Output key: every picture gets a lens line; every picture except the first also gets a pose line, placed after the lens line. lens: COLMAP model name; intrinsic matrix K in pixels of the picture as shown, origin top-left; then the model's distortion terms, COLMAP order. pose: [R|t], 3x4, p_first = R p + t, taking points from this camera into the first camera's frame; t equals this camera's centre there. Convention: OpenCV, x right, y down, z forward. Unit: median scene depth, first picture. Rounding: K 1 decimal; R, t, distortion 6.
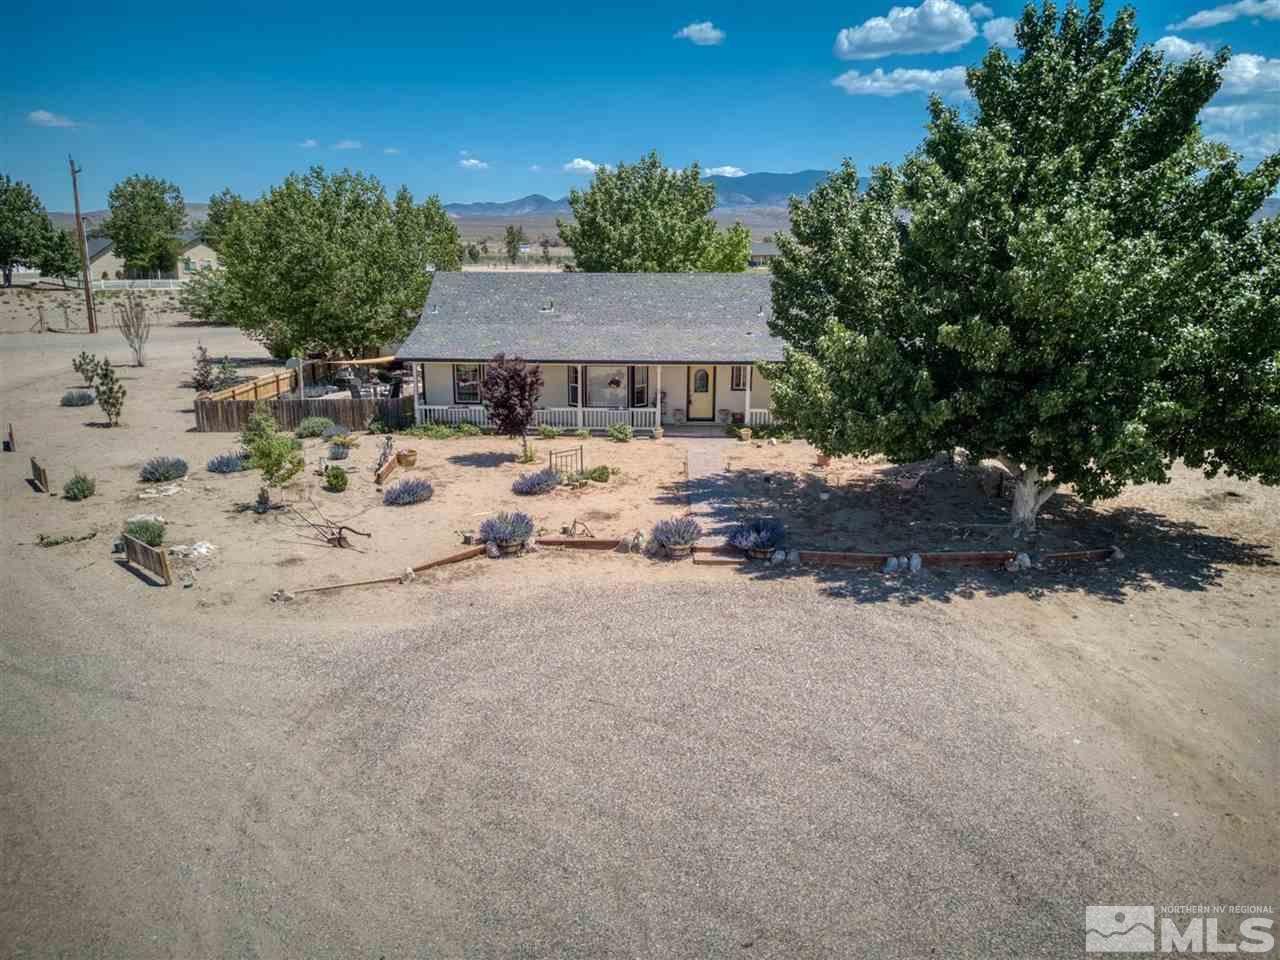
lens RADIAL K [[994.5, 0, 640.0], [0, 994.5, 480.0], [0, 0, 1]] dist [0.001052, 0.005649]
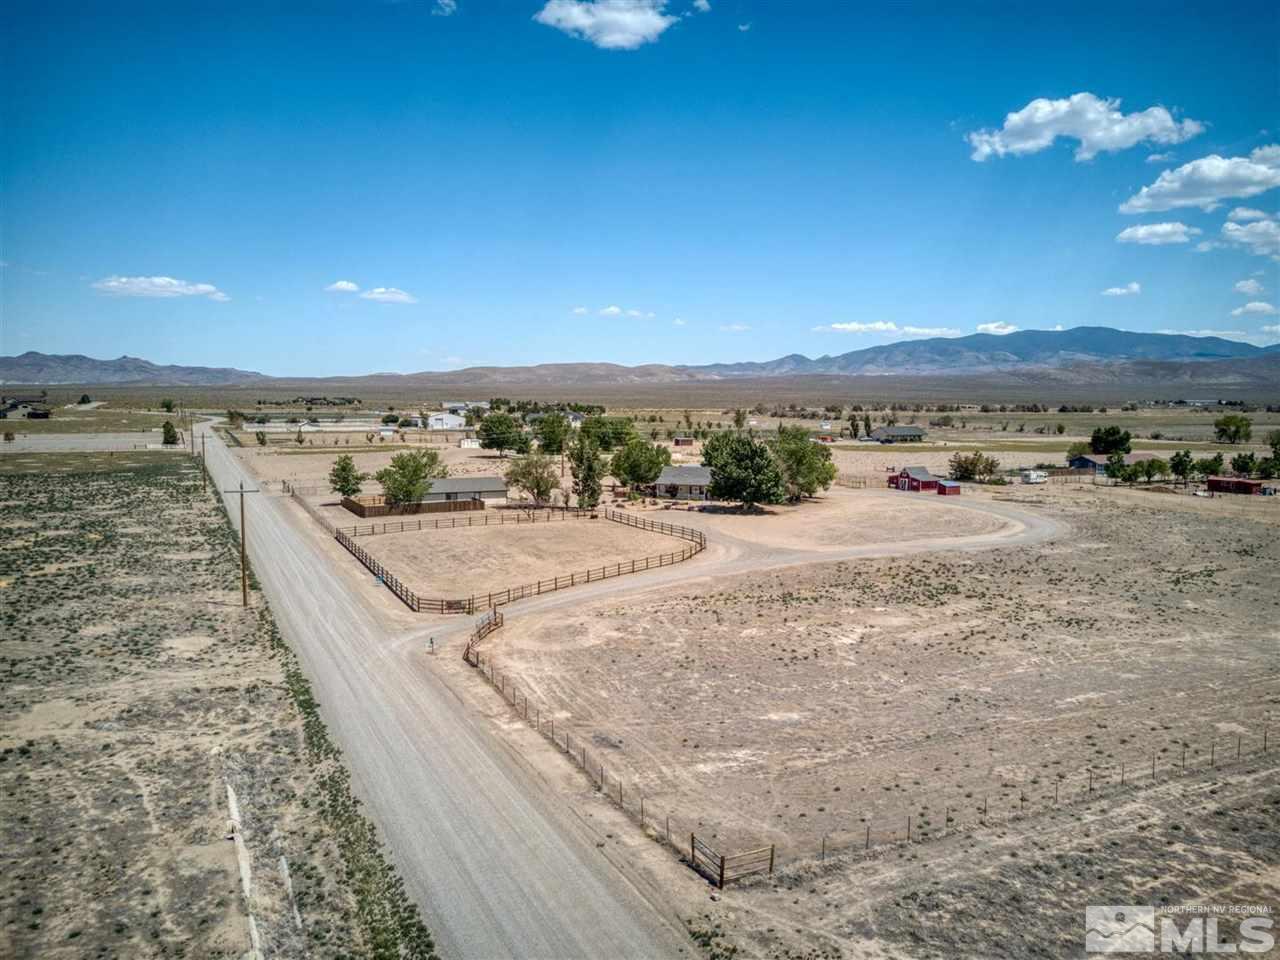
lens RADIAL K [[994.5, 0, 640.0], [0, 994.5, 480.0], [0, 0, 1]] dist [0.001052, 0.005649]
pose [[0.966952, 0.019435, -0.254215, 0.799558], [-0.057416, 0.988077, -0.142854, 0.481585], [0.248408, 0.152729, 0.956539, -3.177913]]
